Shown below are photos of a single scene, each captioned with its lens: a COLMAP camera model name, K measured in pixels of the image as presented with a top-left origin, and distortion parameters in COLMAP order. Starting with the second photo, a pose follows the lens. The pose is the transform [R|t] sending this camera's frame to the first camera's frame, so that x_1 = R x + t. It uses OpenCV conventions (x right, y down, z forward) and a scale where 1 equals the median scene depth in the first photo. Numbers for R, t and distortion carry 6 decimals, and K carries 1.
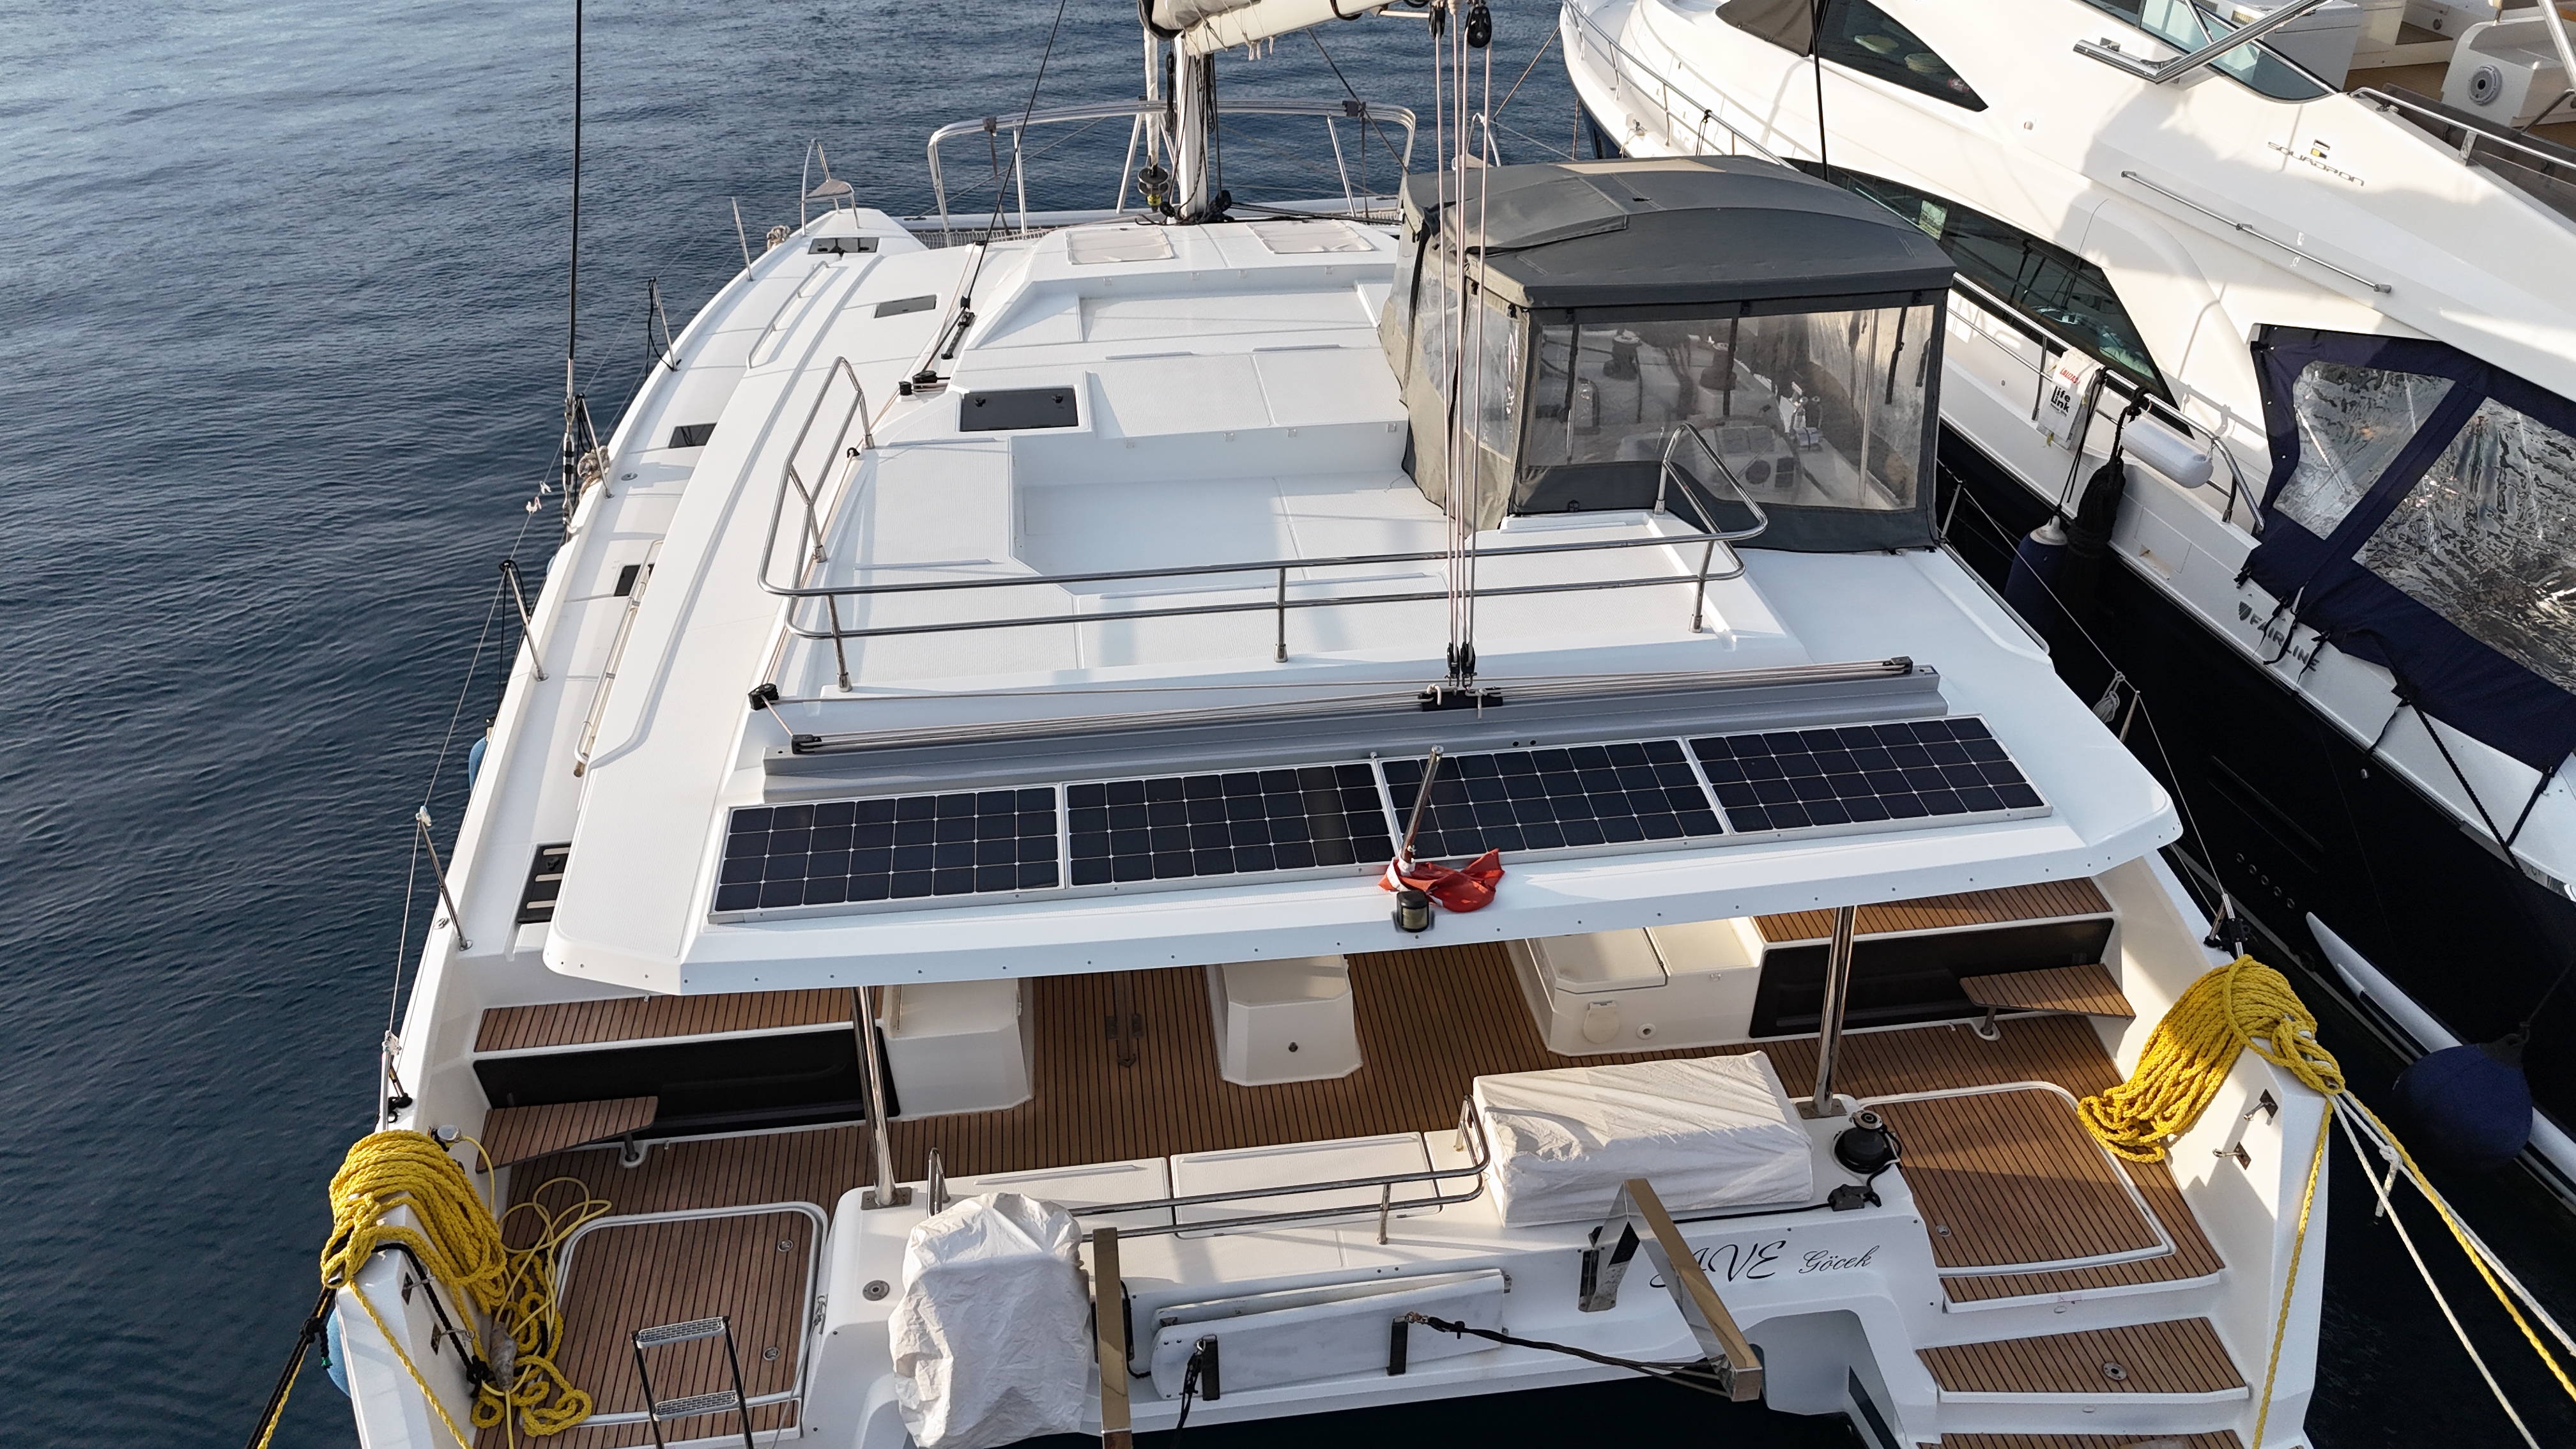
lens RADIAL K [[1914.6, 0, 1288.0], [0, 1914.6, 724.5], [0, 0, 1]] dist [0.039787, -0.001430]
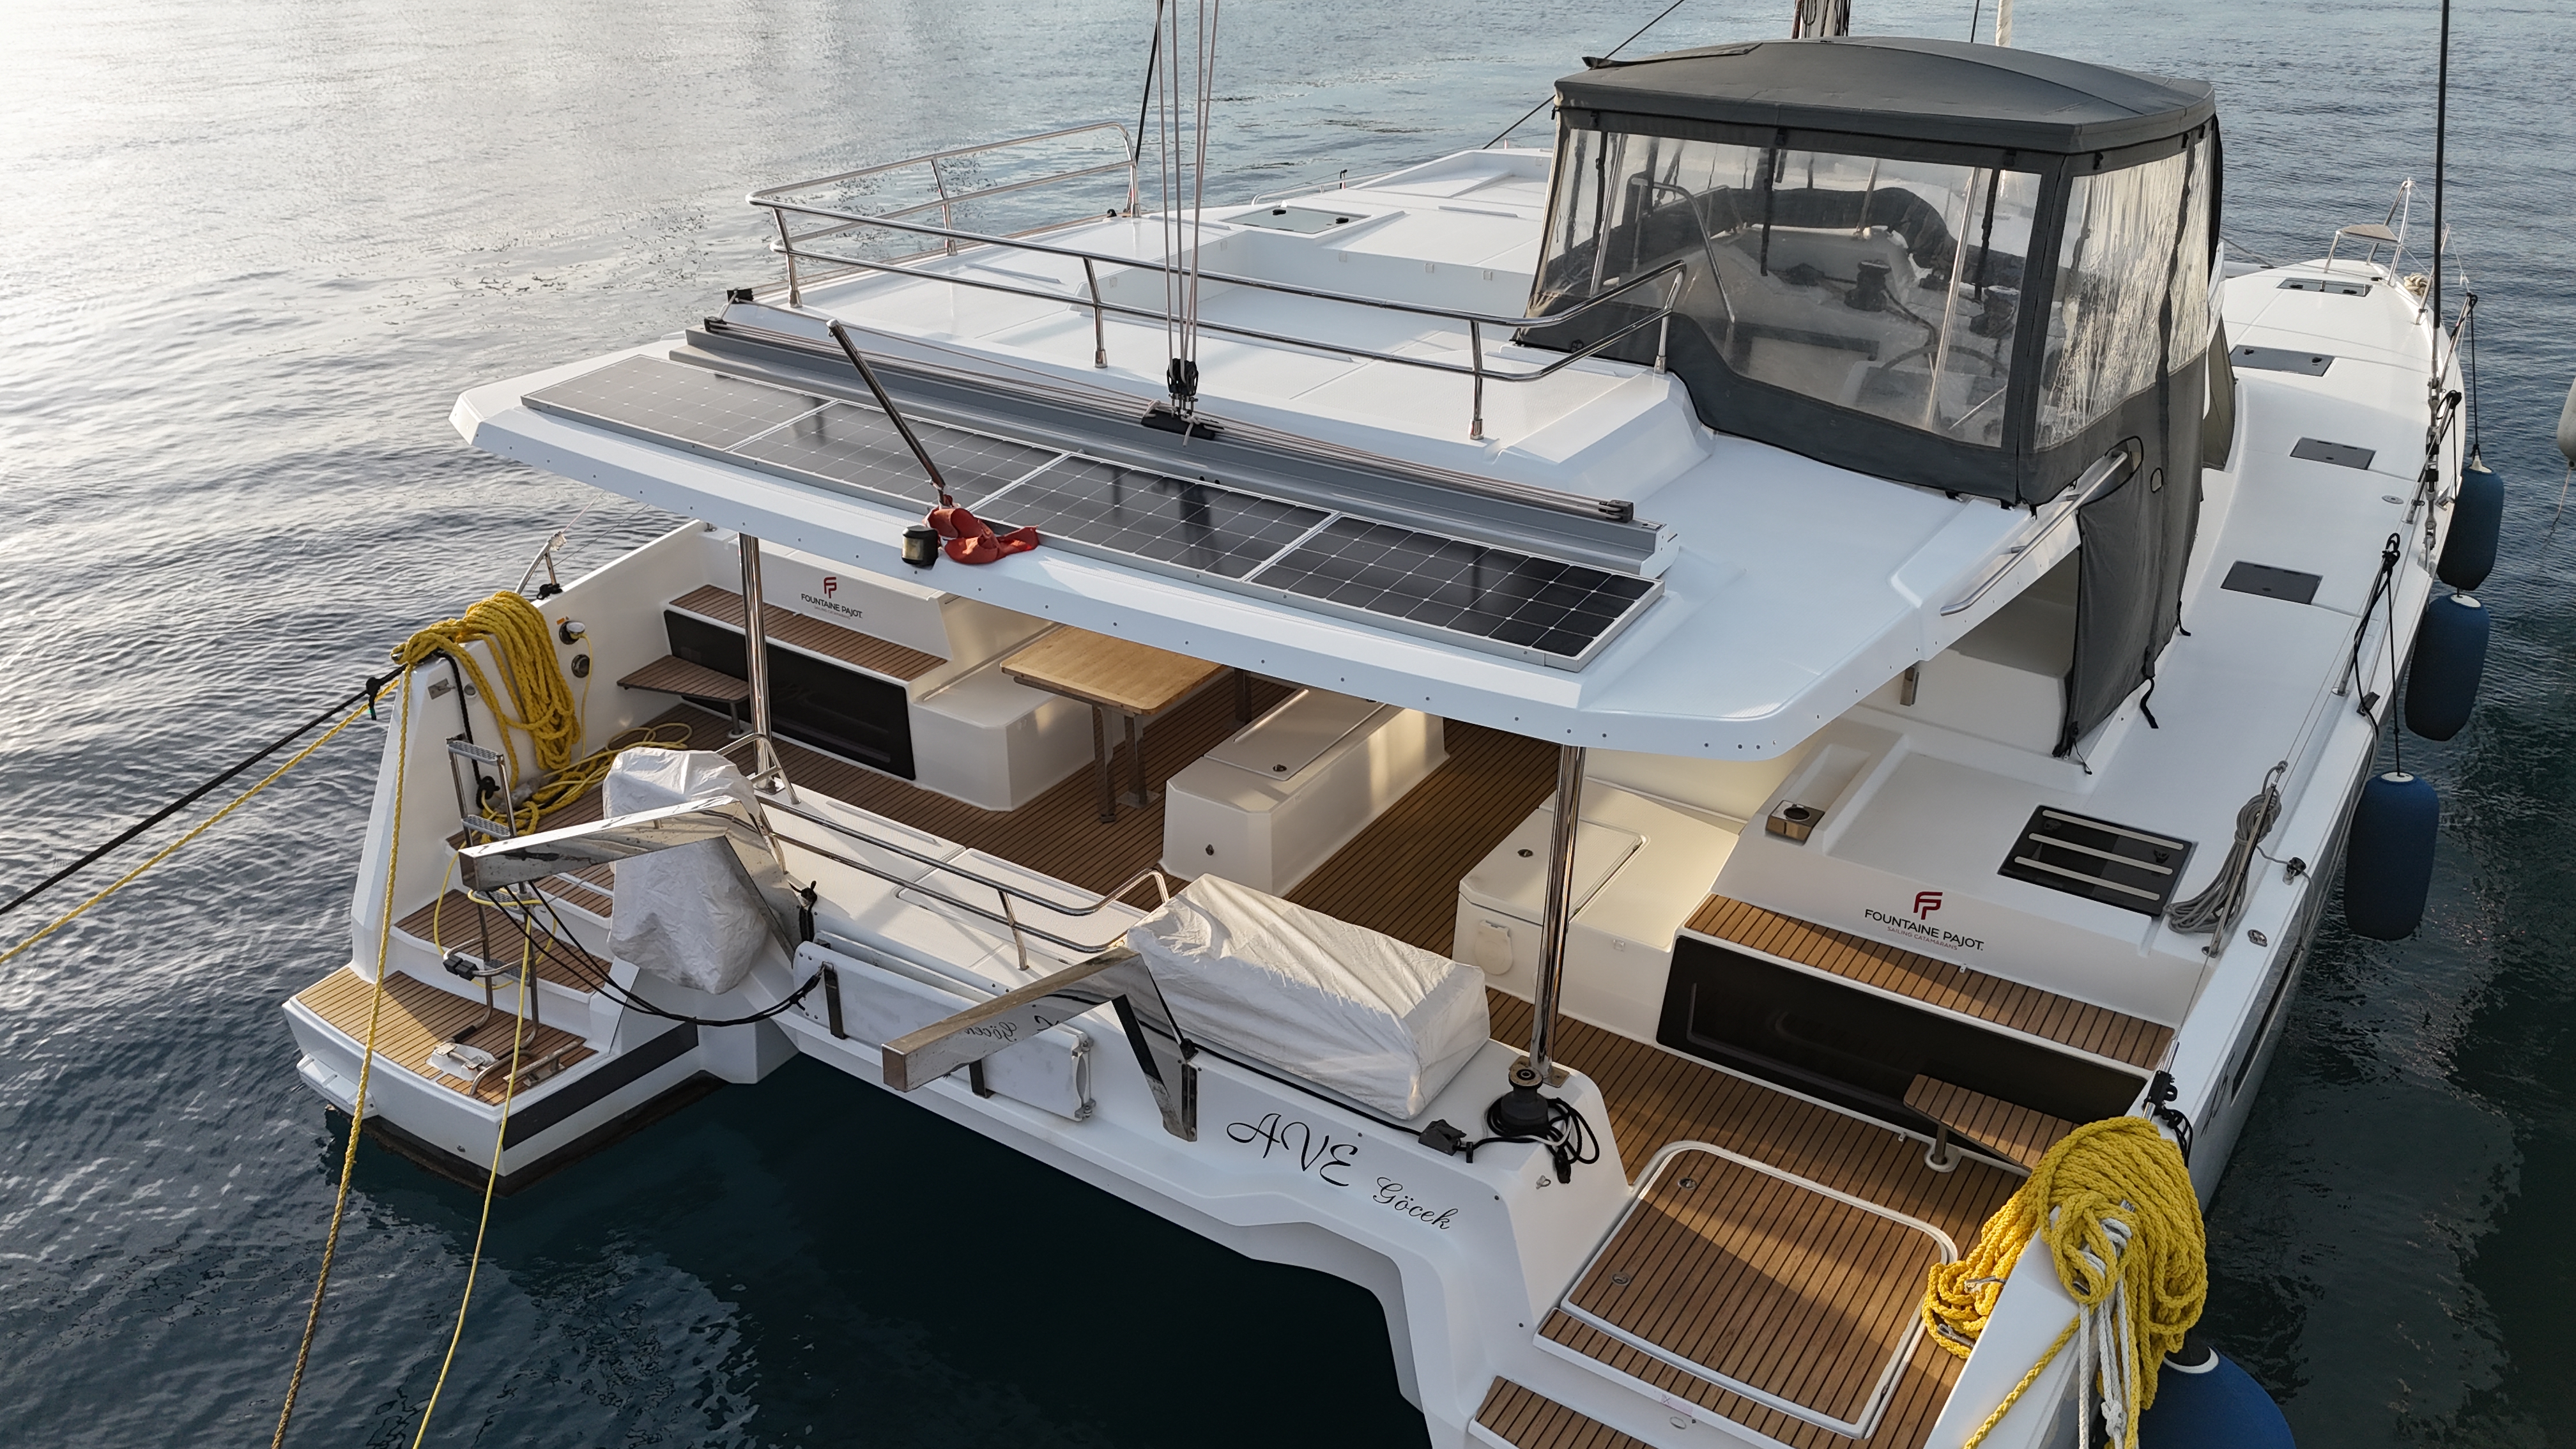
lens RADIAL K [[1891.2, 0, 1274.7], [0, 1891.2, 764.0], [0, 0, 1]] dist [0.049705, 0.001730]
pose [[0.759255, 0.310767, -0.571800, 0.628325], [-0.340609, 0.938430, 0.057755, 0.066056], [0.554542, 0.150909, 0.818358, 0.241124]]
